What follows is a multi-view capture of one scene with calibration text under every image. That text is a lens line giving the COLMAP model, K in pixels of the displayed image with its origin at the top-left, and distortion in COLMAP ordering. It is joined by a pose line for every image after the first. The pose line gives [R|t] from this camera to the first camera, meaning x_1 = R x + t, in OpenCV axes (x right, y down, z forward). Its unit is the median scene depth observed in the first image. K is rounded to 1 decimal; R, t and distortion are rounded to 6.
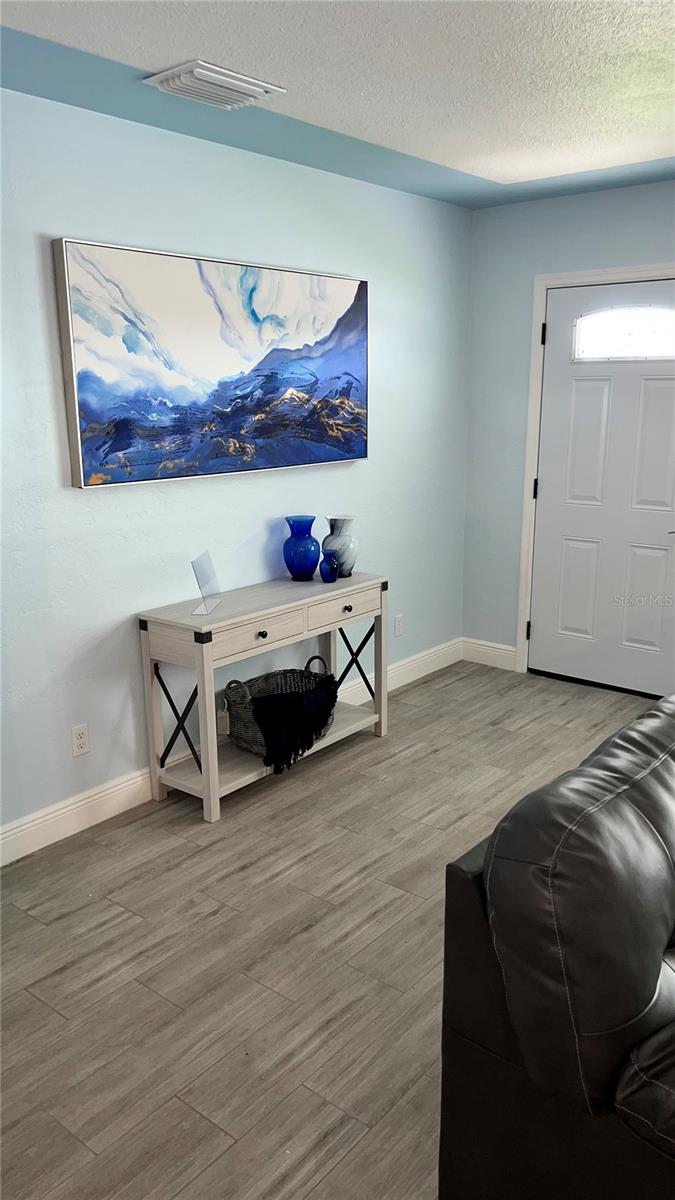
lens RADIAL K [[895.8, 0, 352.2], [0, 895.8, 619.1], [0, 0, 1]] dist [0.137442, -0.364225]
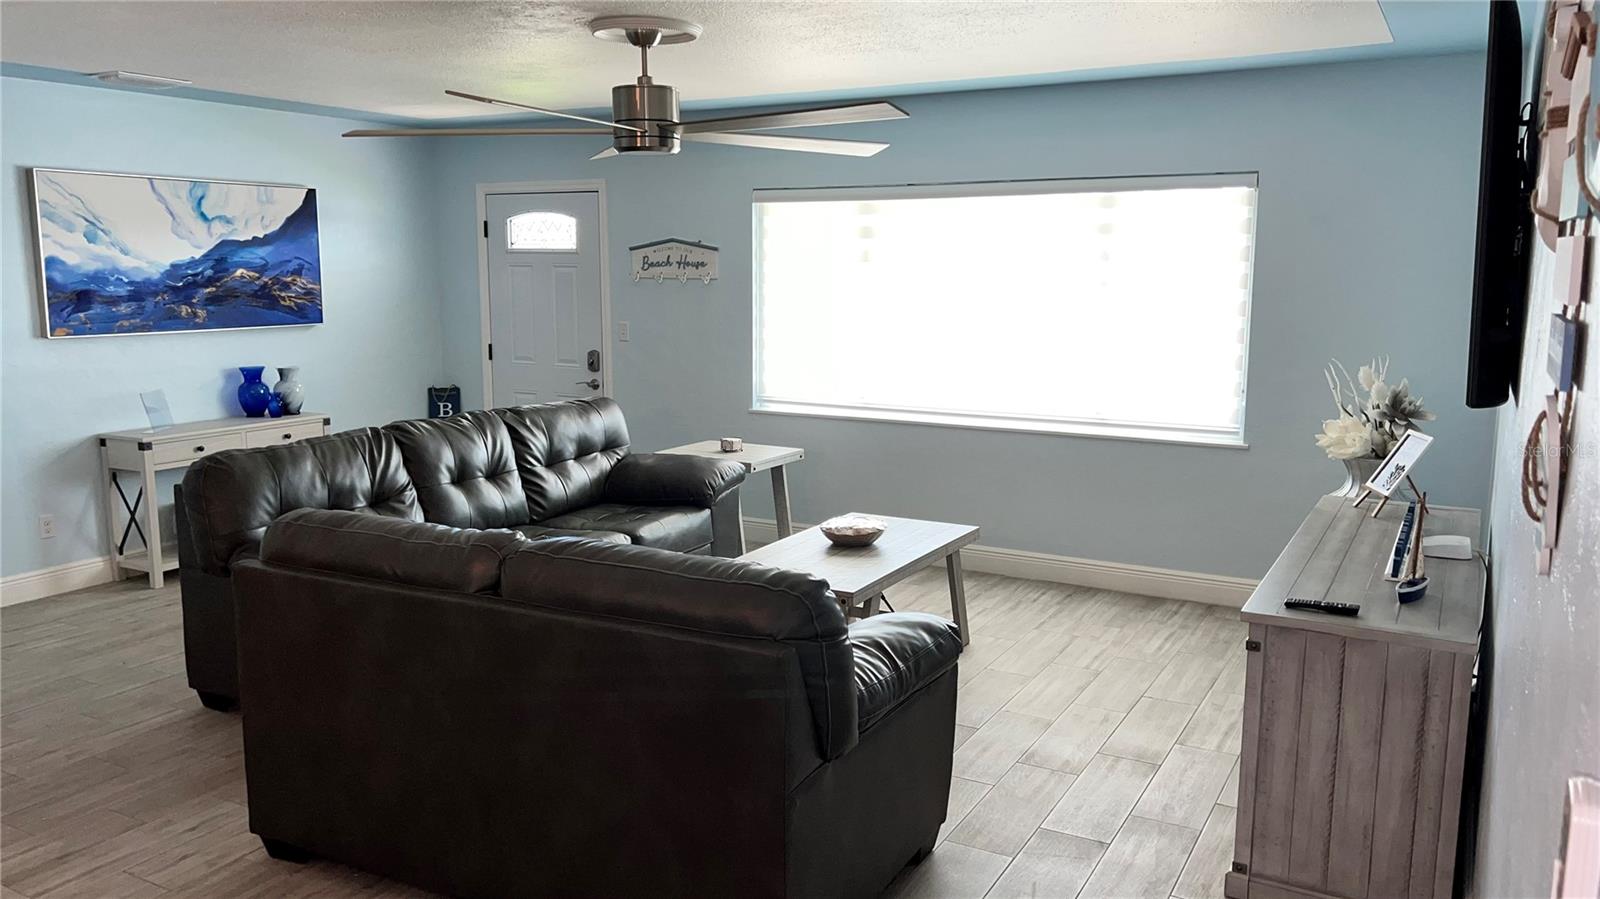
lens RADIAL K [[1206.8, 0, 792.4], [0, 1206.8, 451.0], [0, 0, 1]] dist [0.053010, -0.045425]
pose [[0.986153, -0.014072, 0.165241, 0.458844], [0.030016, 0.995082, -0.094395, 0.213506], [-0.163100, 0.098048, 0.981725, -0.904838]]
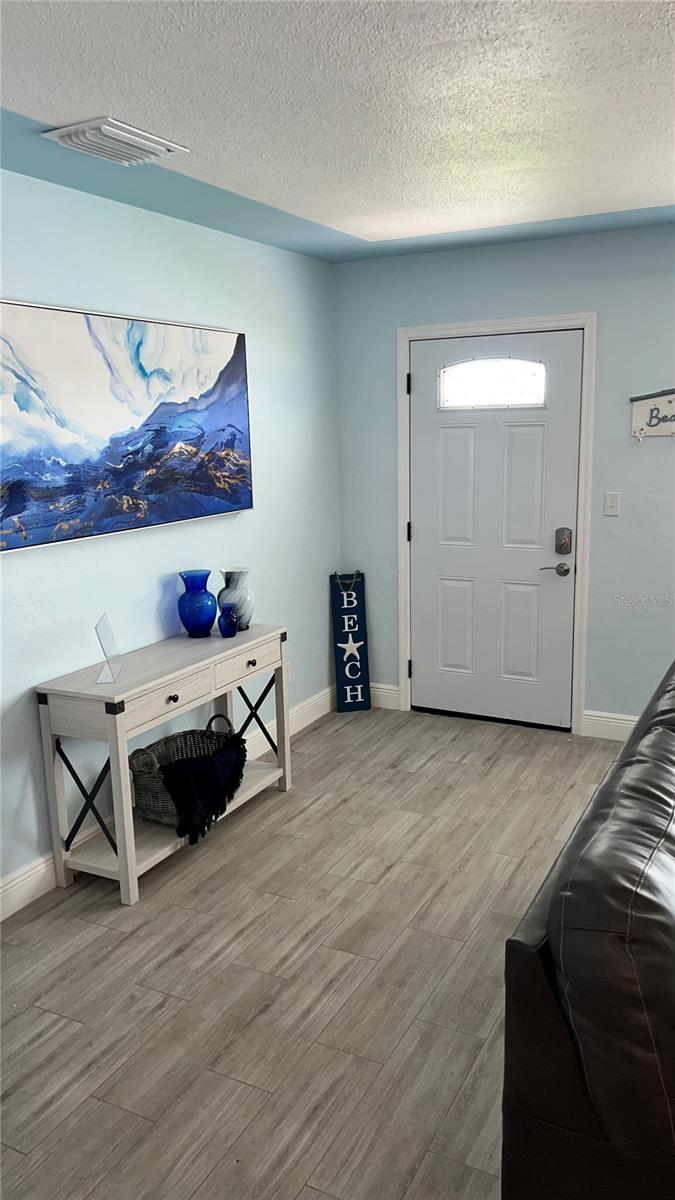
lens RADIAL K [[898.0, 0, 351.4], [0, 898.0, 607.1], [0, 0, 1]] dist [0.070134, -0.116392]
pose [[0.978138, -0.056809, 0.200047, -0.098633], [0.067059, 0.996741, -0.044838, -0.023457], [-0.196847, 0.057273, 0.978760, 0.021644]]
